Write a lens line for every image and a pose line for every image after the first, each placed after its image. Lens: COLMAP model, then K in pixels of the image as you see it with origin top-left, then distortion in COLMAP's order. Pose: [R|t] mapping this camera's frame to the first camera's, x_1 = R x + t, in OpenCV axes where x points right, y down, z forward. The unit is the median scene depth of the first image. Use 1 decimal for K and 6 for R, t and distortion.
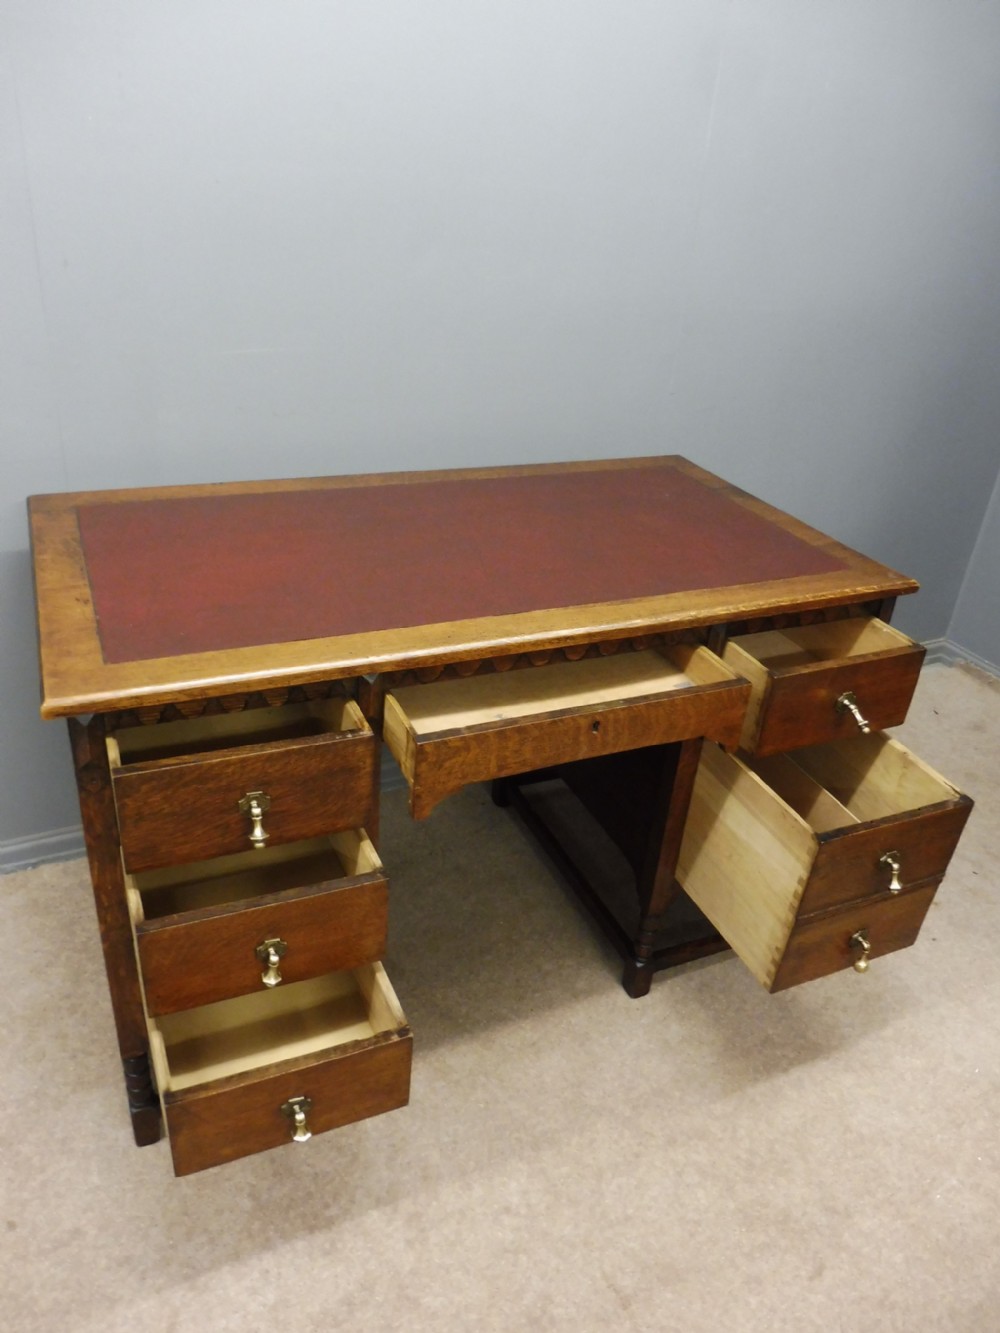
lens RADIAL K [[965.4, 0, 489.2], [0, 965.4, 674.6], [0, 0, 1]] dist [-0.036392, -0.007447]
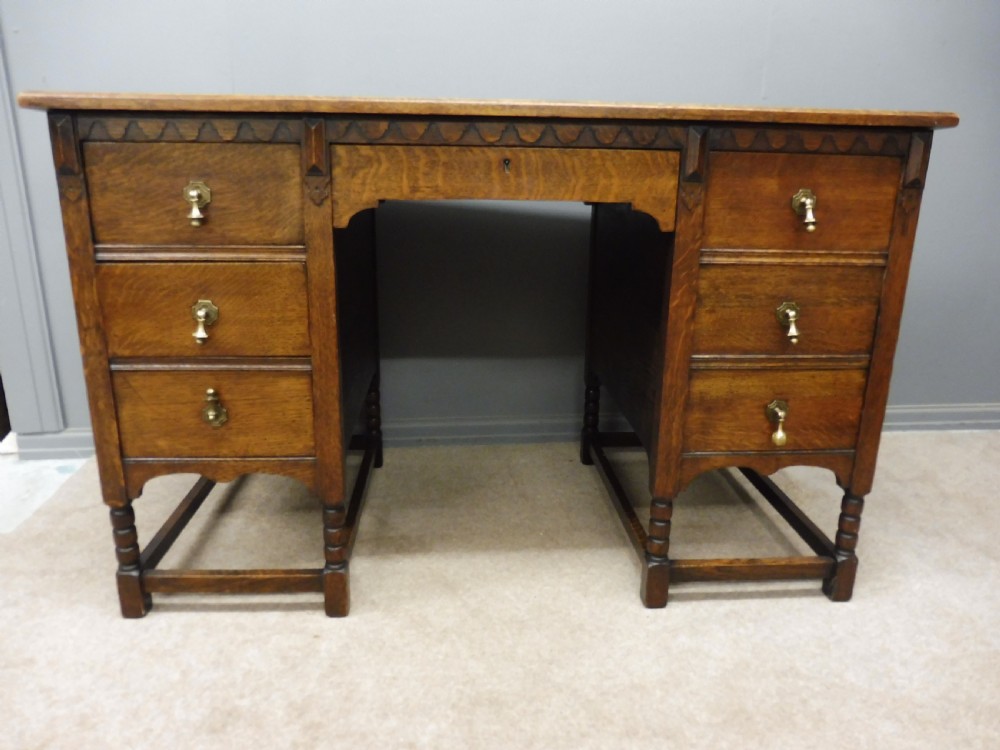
lens RADIAL K [[724.2, 0, 499.6], [0, 724.2, 381.4], [0, 0, 1]] dist [-0.036392, -0.007447]
pose [[0.939075, 0.043812, -0.340908, 0.288491], [-0.121091, 0.970423, -0.208846, 0.341150], [0.321675, 0.237403, 0.916605, 0.317141]]
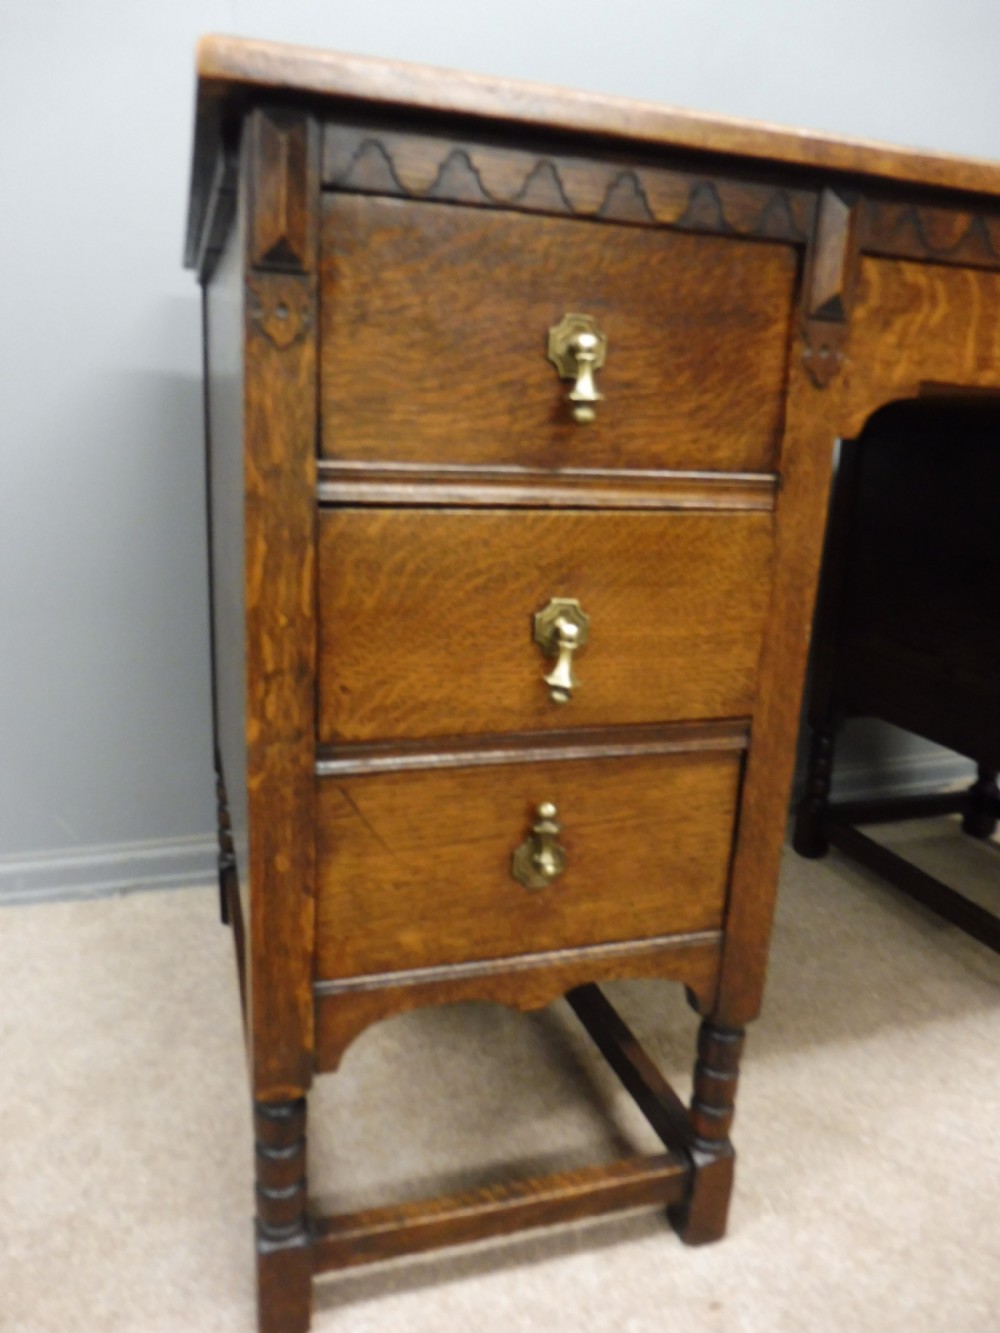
lens RADIAL K [[965.4, 0, 490.4], [0, 965.4, 667.1], [0, 0, 1]] dist [-0.036392, -0.007447]
pose [[0.993715, -0.007349, -0.111701, -0.198248], [-0.022848, 0.963522, -0.266654, 0.288794], [0.109586, 0.267530, 0.957298, 0.466396]]
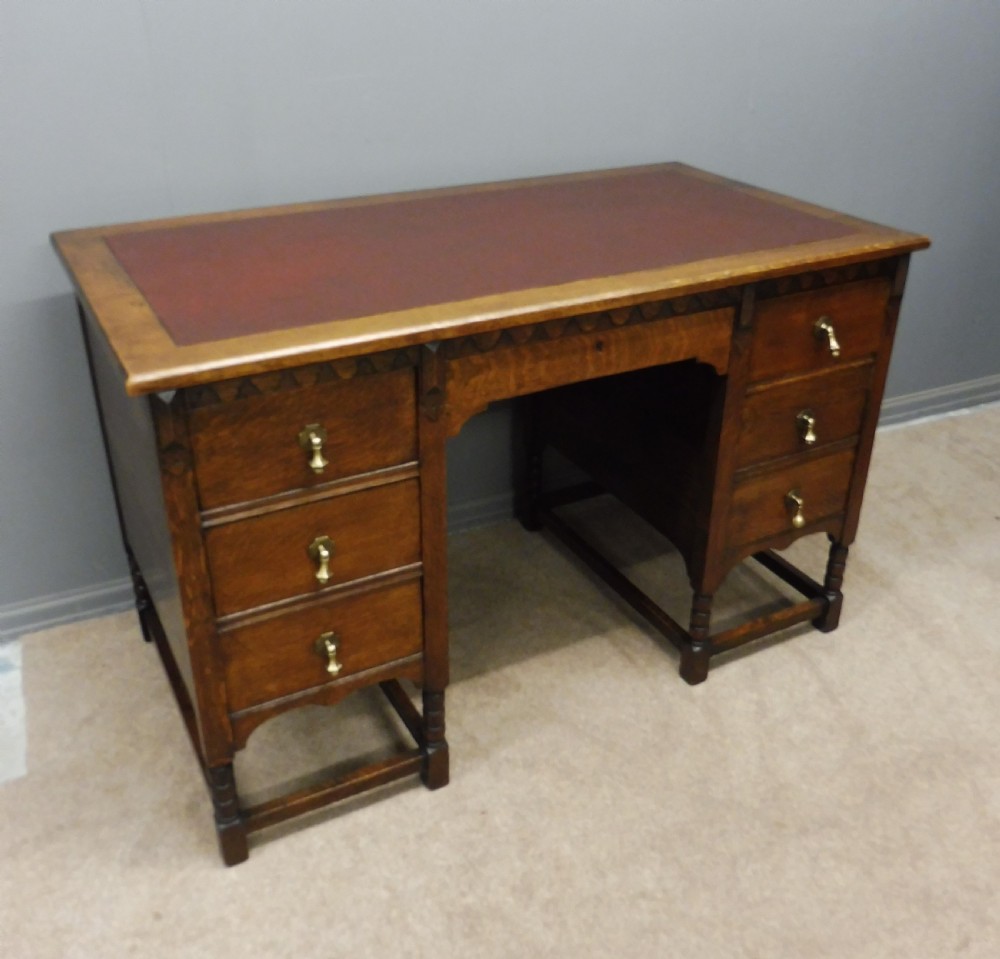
lens RADIAL K [[991.1, 0, 504.2], [0, 991.1, 455.0], [0, 0, 1]] dist [-0.024008, 0.000000]
pose [[0.994143, -0.097196, 0.047246, -0.086810], [0.098460, 0.994822, -0.025207, 0.121327], [-0.044552, 0.029711, 0.998565, -0.042059]]
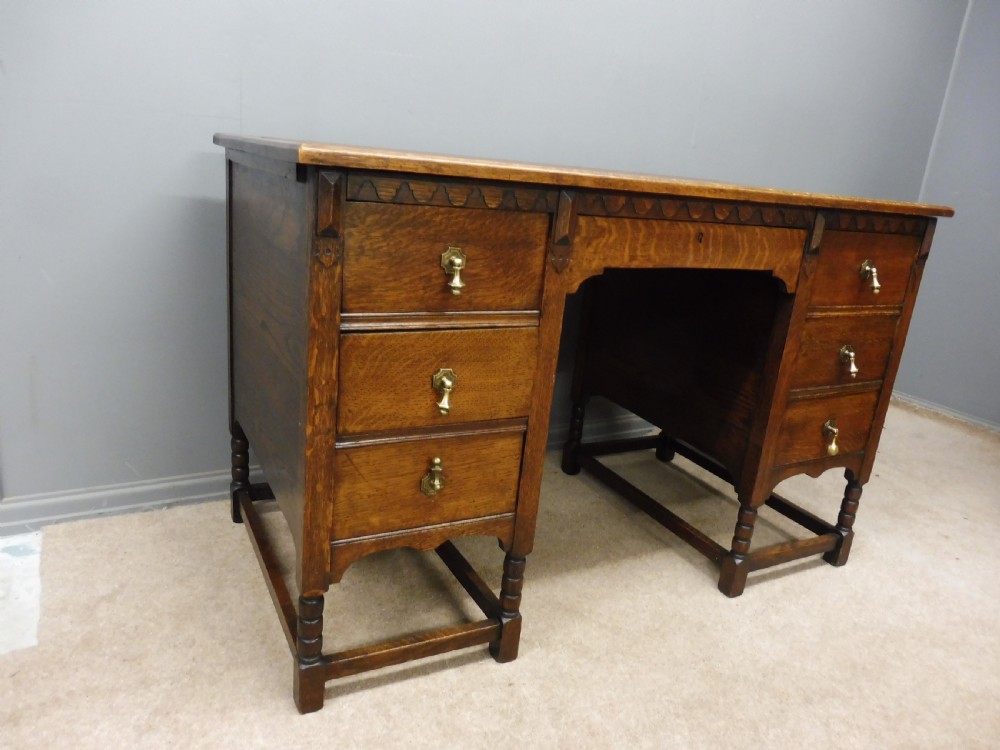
lens RADIAL K [[724.2, 0, 497.8], [0, 724.2, 380.8], [0, 0, 1]] dist [-0.036392, -0.007447]
pose [[0.997060, -0.001671, 0.076602, -0.215411], [0.017152, 0.979260, -0.201881, 0.302612], [-0.074676, 0.202602, 0.976410, 0.189239]]
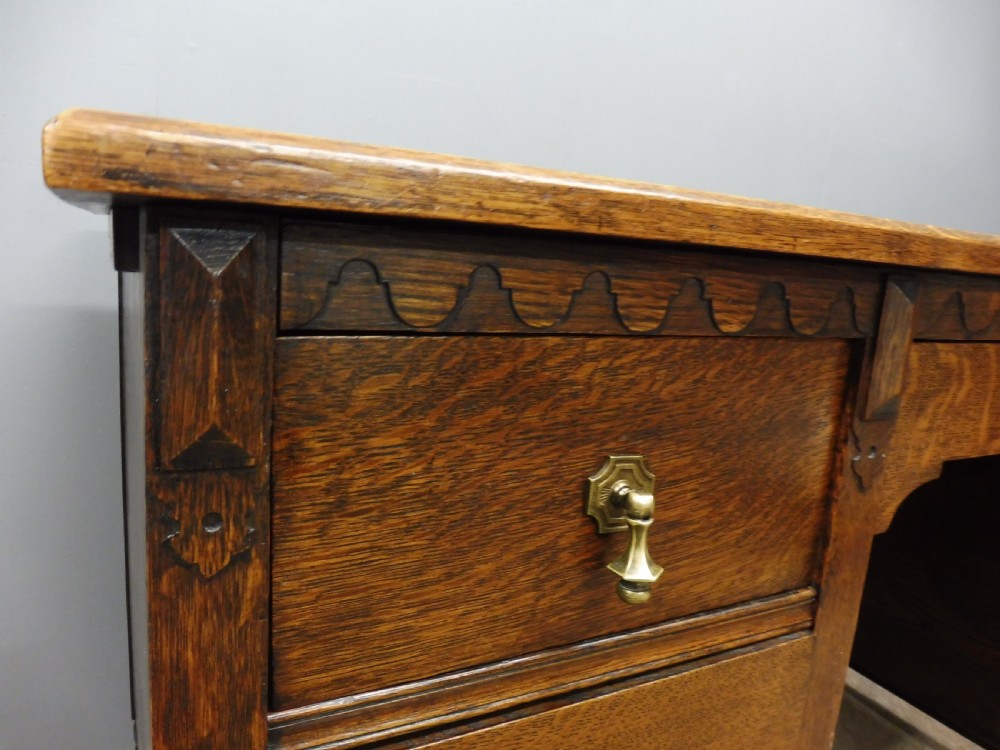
lens RADIAL K [[724.2, 0, 496.0], [0, 724.2, 381.3], [0, 0, 1]] dist [-0.036392, -0.007447]
pose [[0.997810, -0.015540, 0.064301, -0.254891], [0.035393, 0.946607, -0.320441, 0.105094], [-0.055889, 0.322015, 0.945083, 0.584402]]
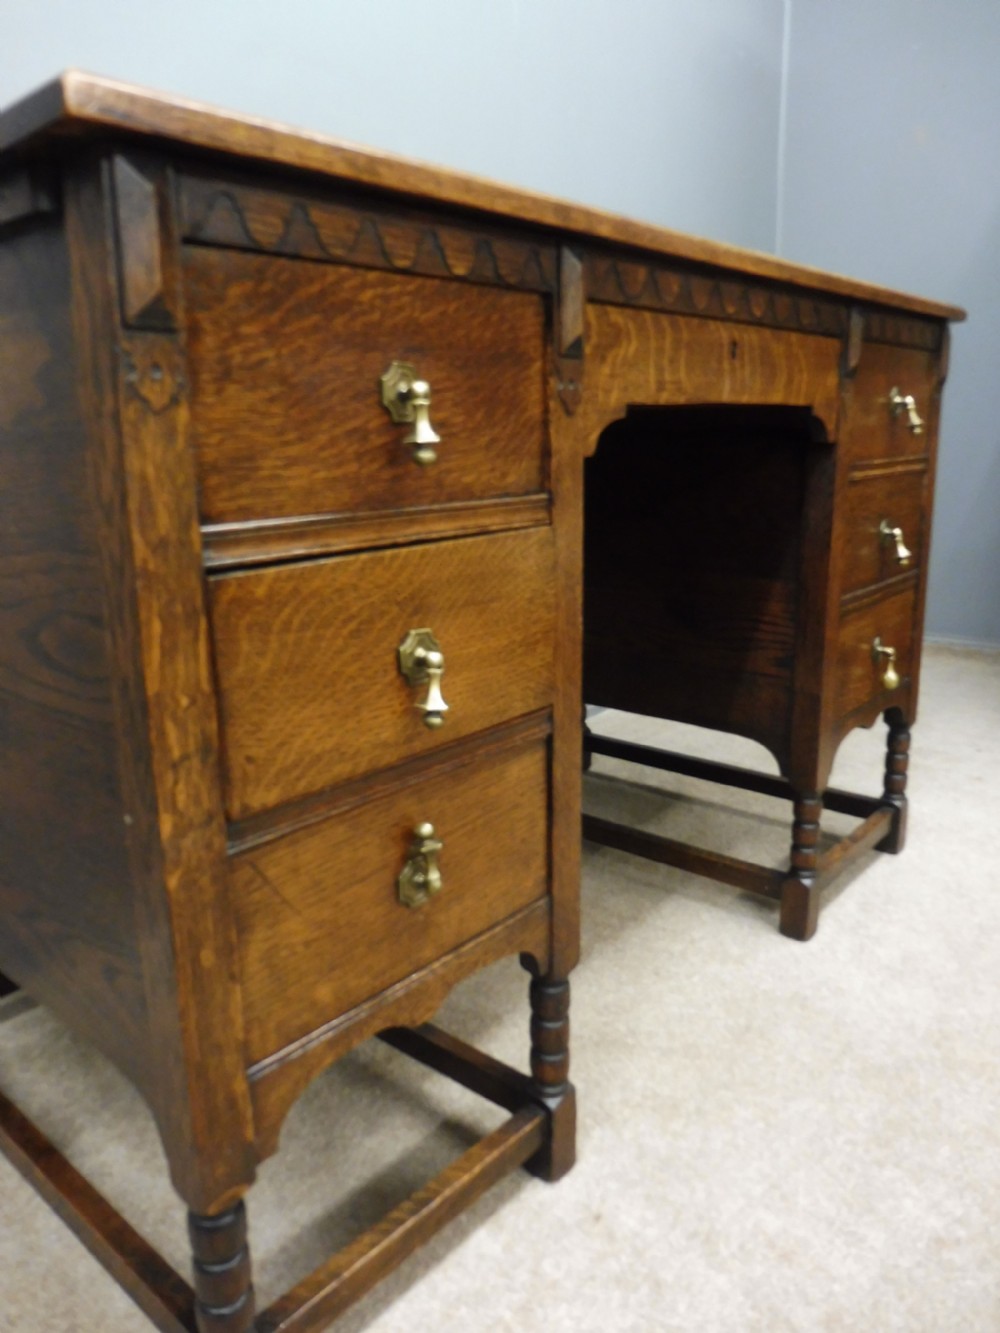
lens RADIAL K [[965.4, 0, 495.9], [0, 965.4, 670.2], [0, 0, 1]] dist [-0.036392, -0.007447]
pose [[0.899184, -0.192702, 0.392854, -0.347559], [0.285601, 0.938659, -0.193267, 0.262750], [-0.331513, 0.285982, 0.899062, 0.459718]]
